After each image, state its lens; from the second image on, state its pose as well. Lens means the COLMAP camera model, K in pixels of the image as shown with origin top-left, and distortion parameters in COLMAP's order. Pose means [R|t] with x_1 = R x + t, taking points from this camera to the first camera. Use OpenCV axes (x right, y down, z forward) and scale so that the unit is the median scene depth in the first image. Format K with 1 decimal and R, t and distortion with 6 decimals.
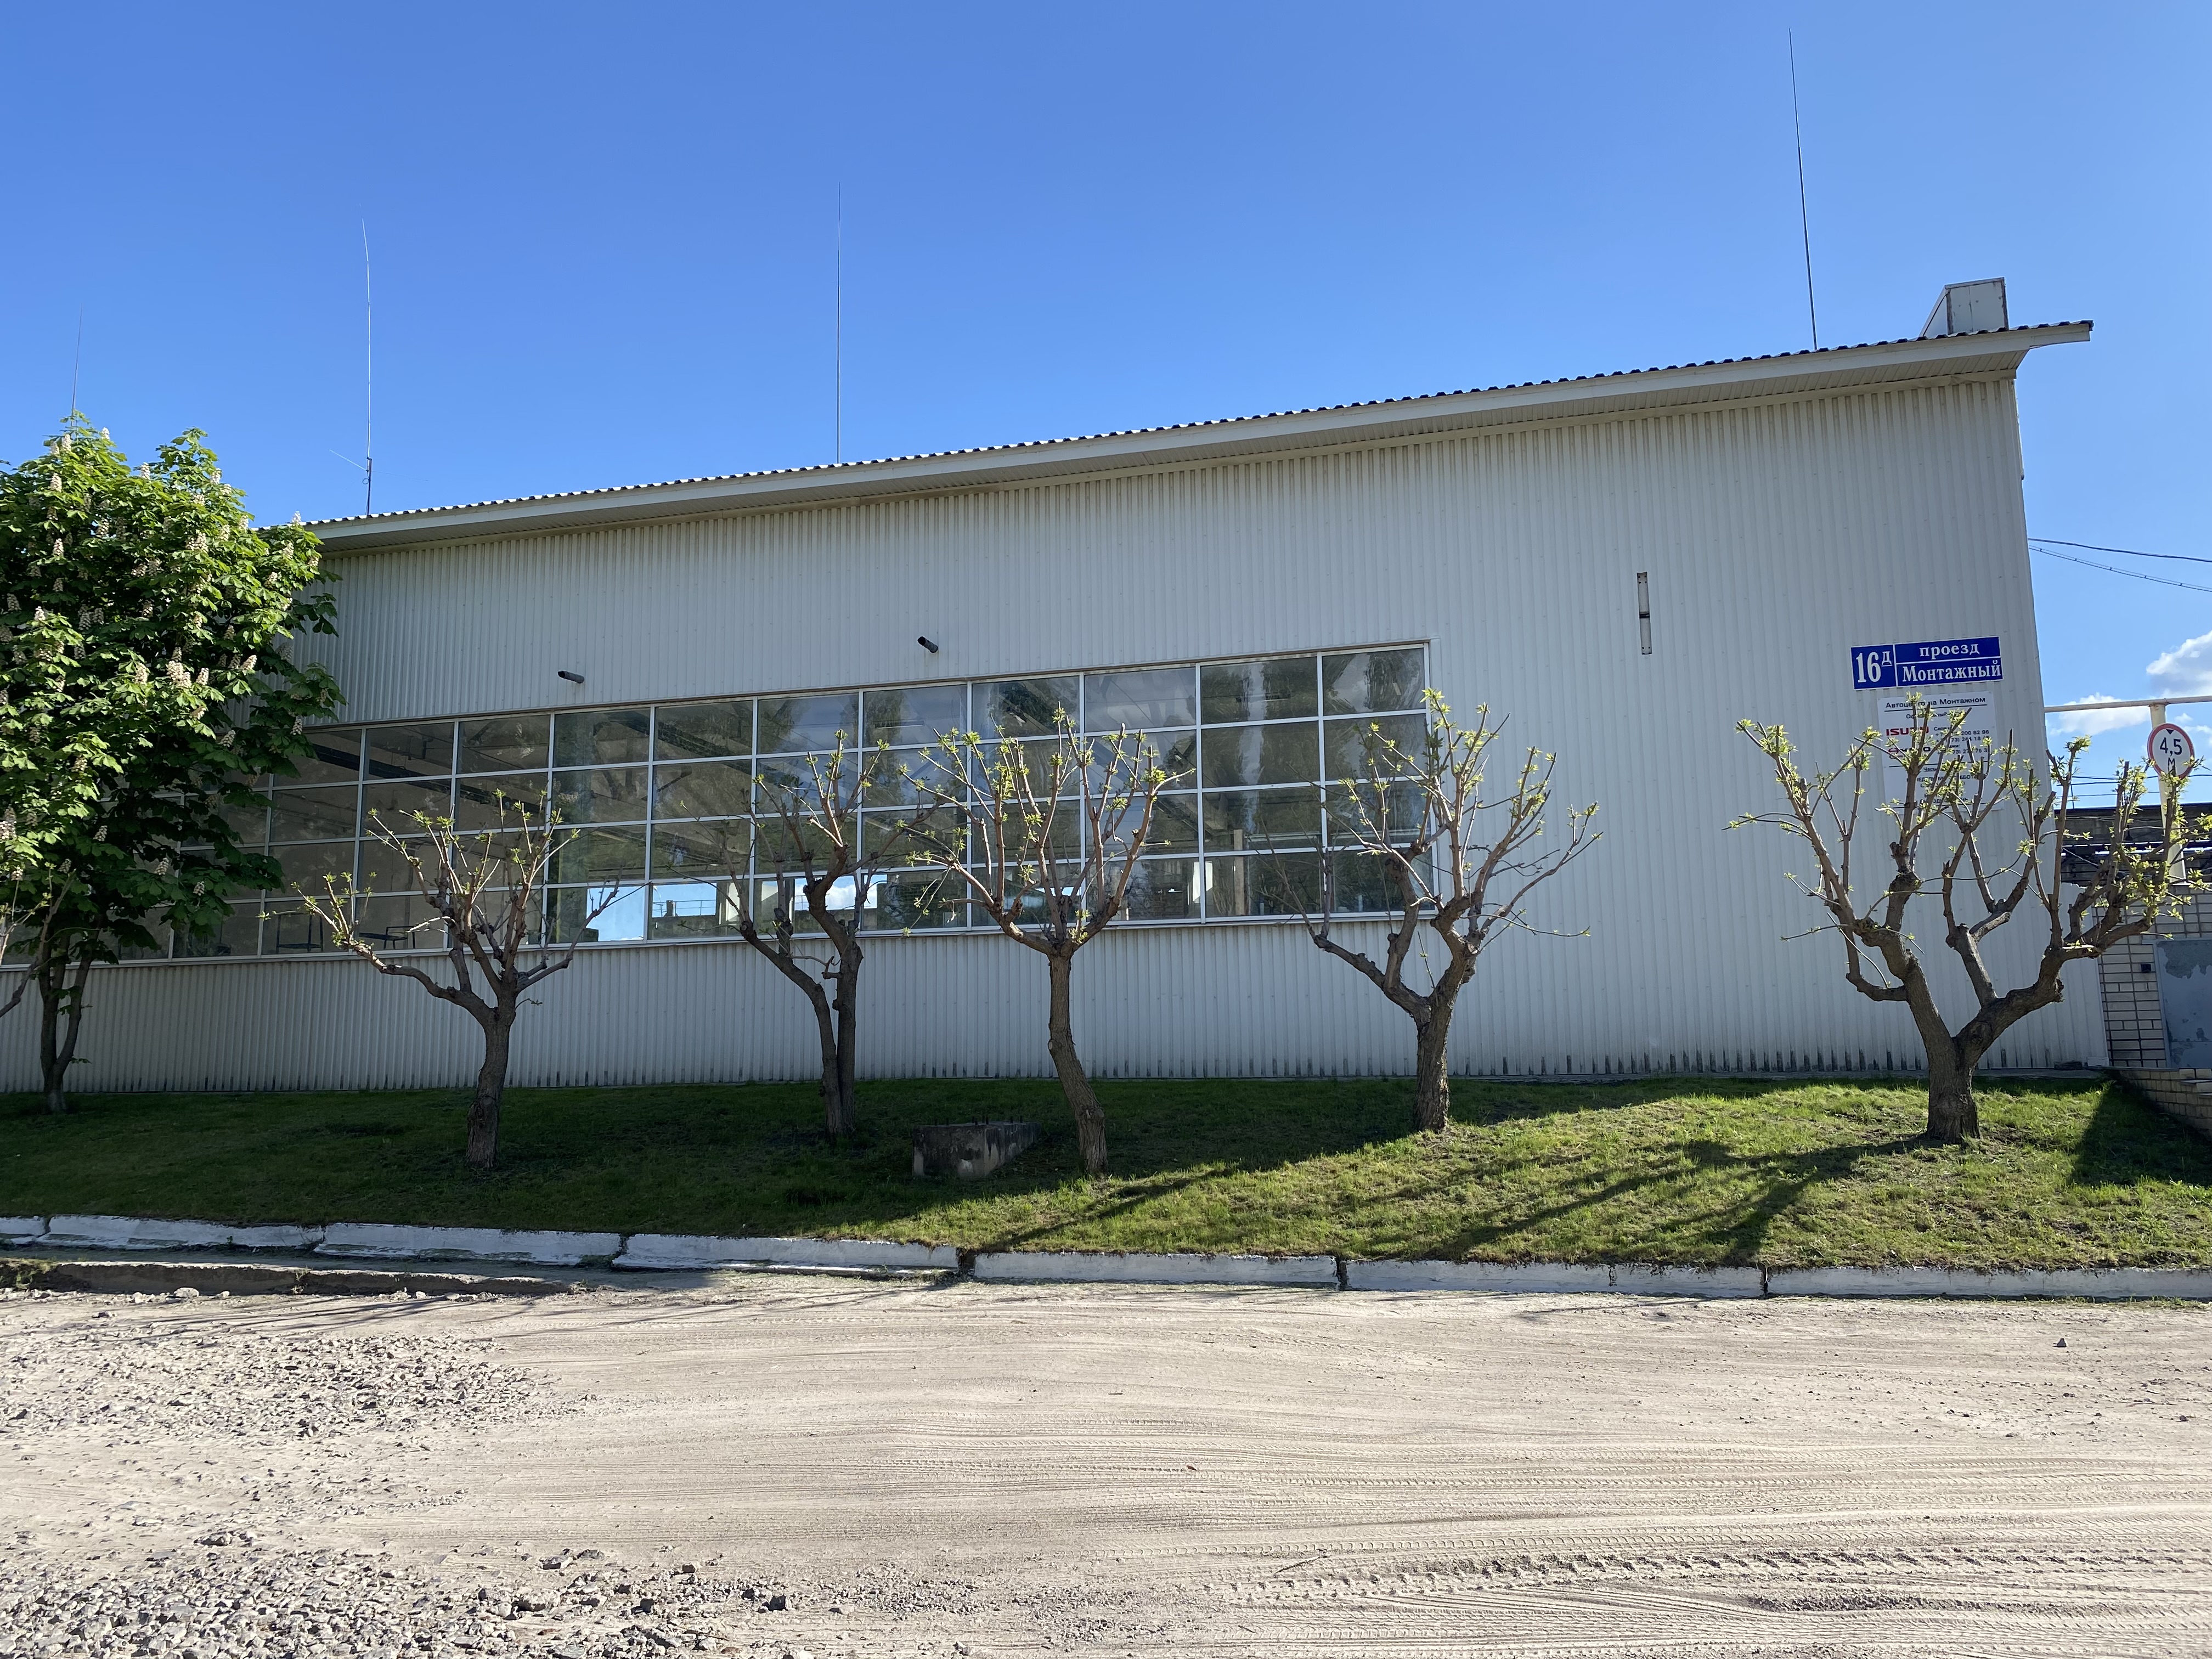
lens RADIAL K [[1726.9, 0, 1113.0], [0, 1726.9, 832.3], [0, 0, 1]] dist [0.005633, -0.004690]
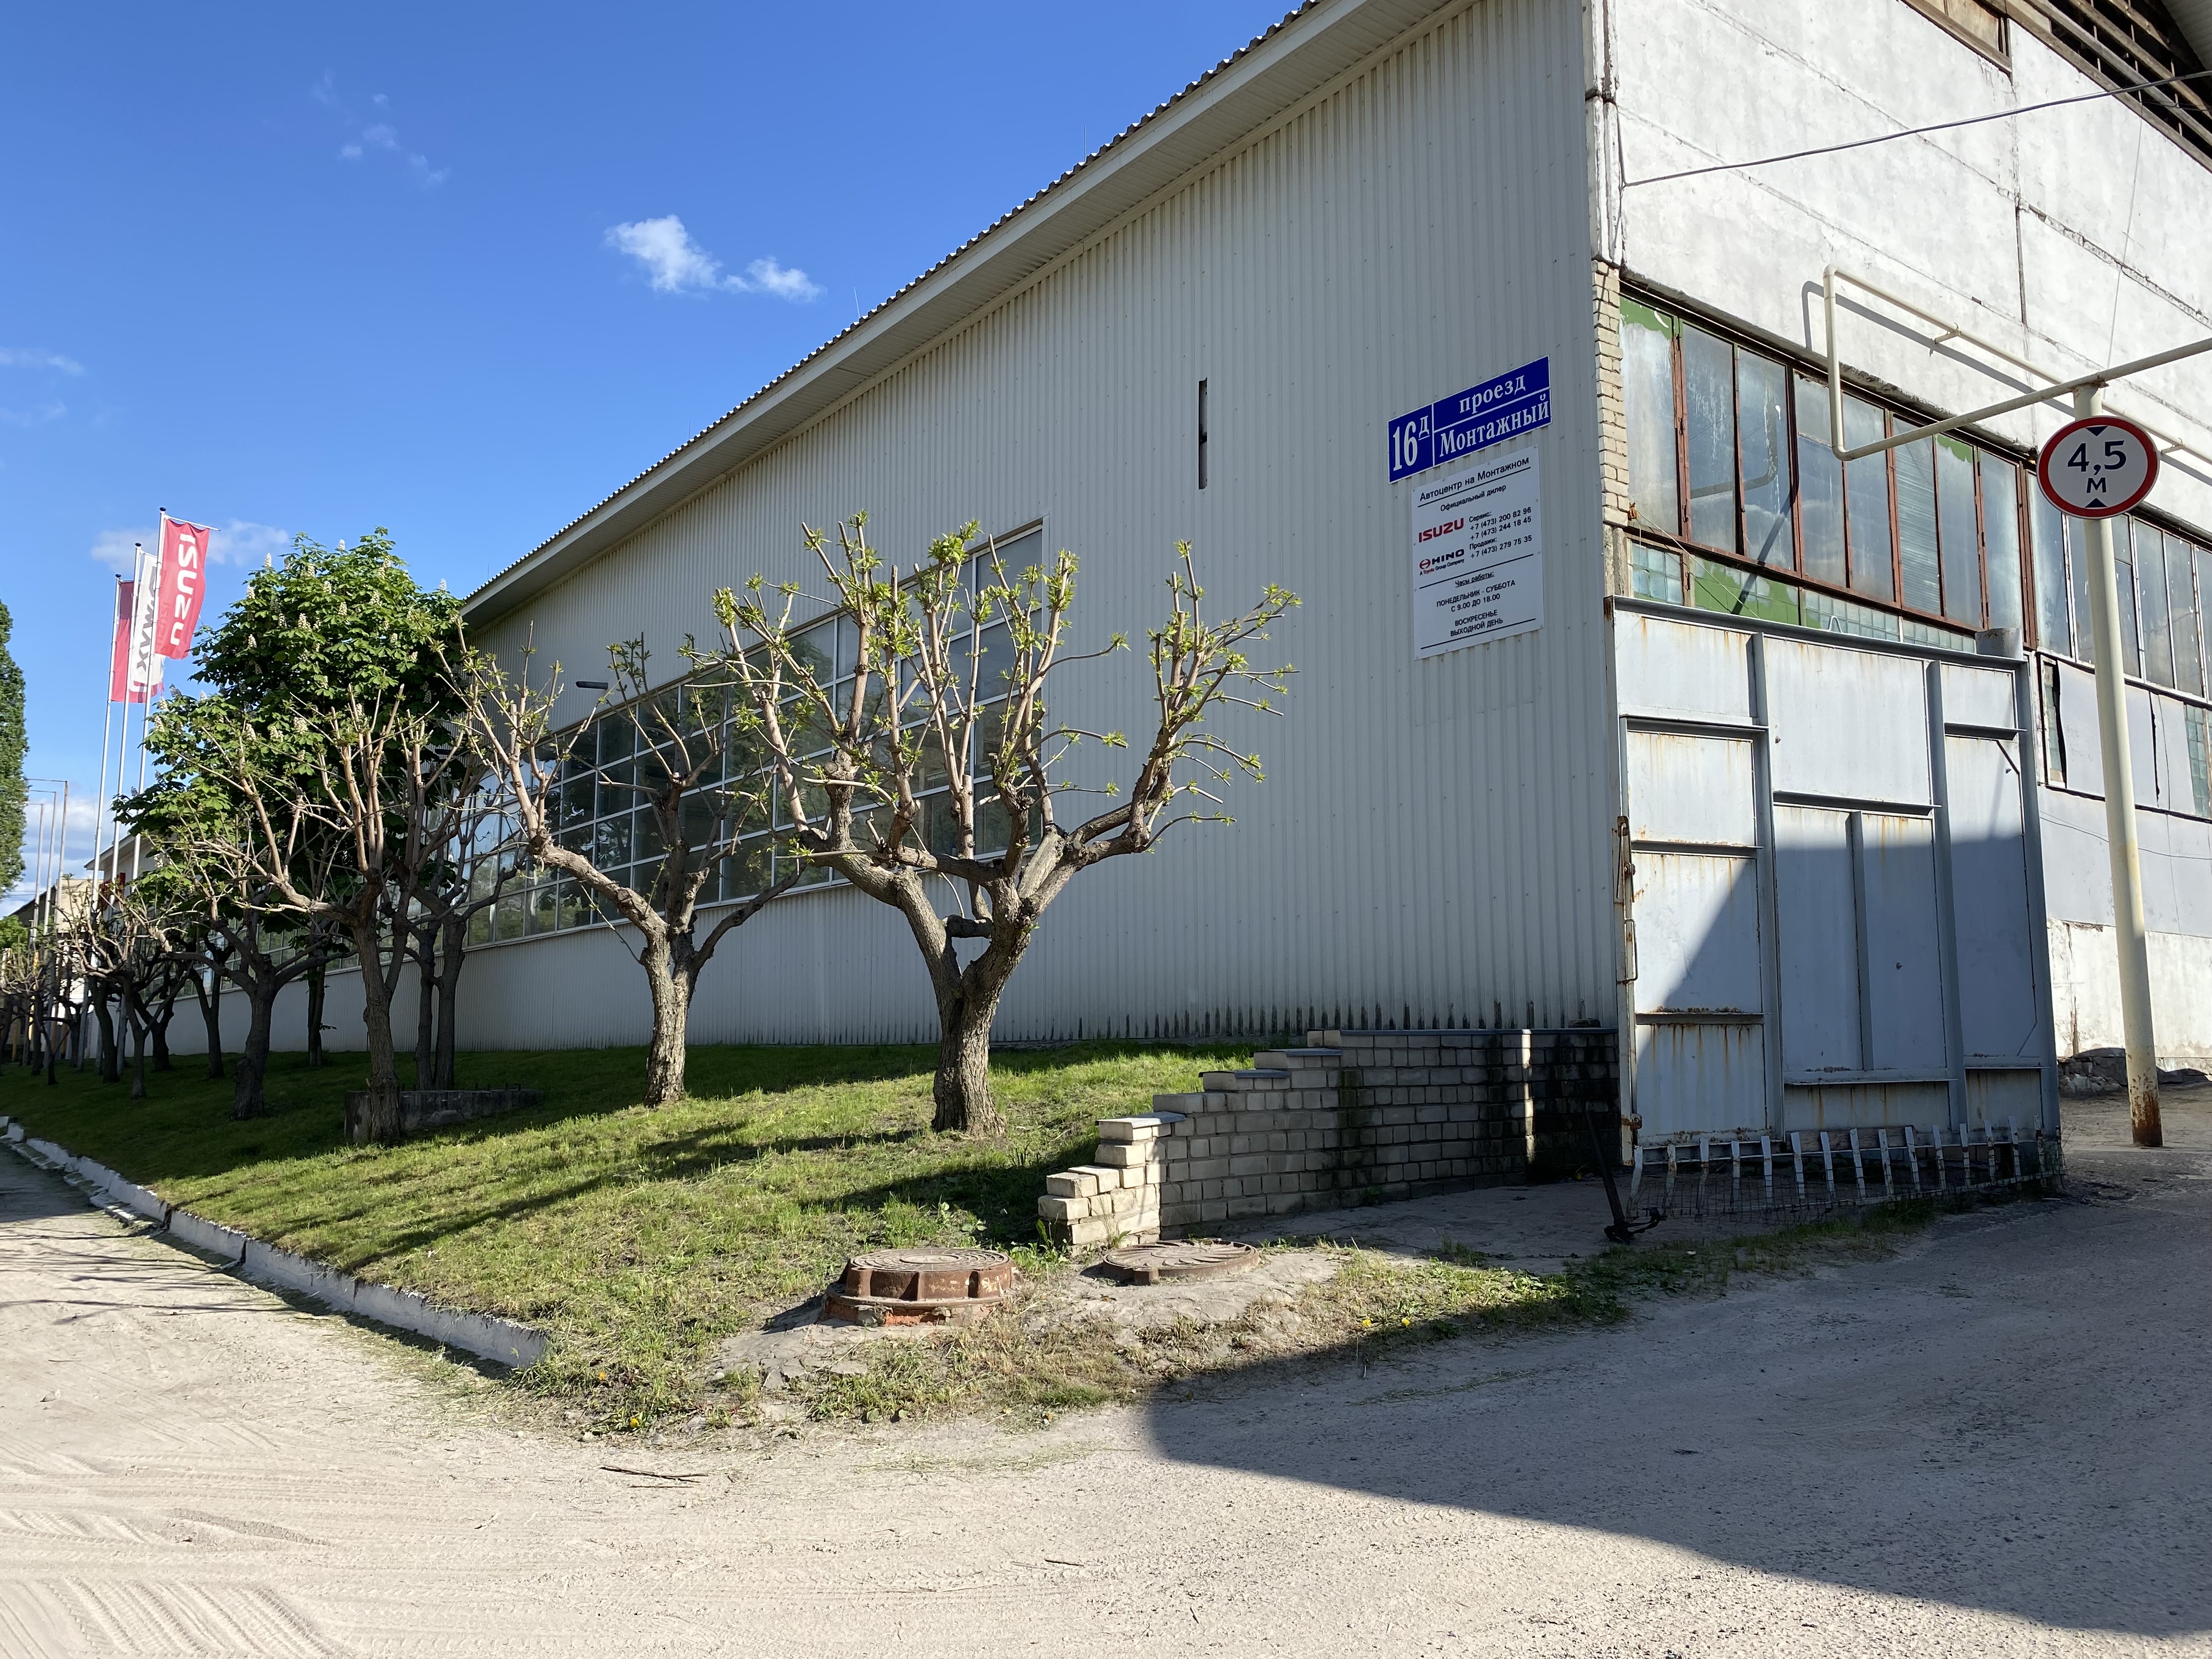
lens RADIAL K [[1726.9, 0, 1109.9], [0, 1726.9, 829.4], [0, 0, 1]] dist [0.005633, -0.004690]
pose [[0.781386, -0.074770, -0.619553, 0.760824], [0.088600, 0.996031, -0.008462, 0.051450], [0.617727, -0.048280, 0.784909, 0.385458]]
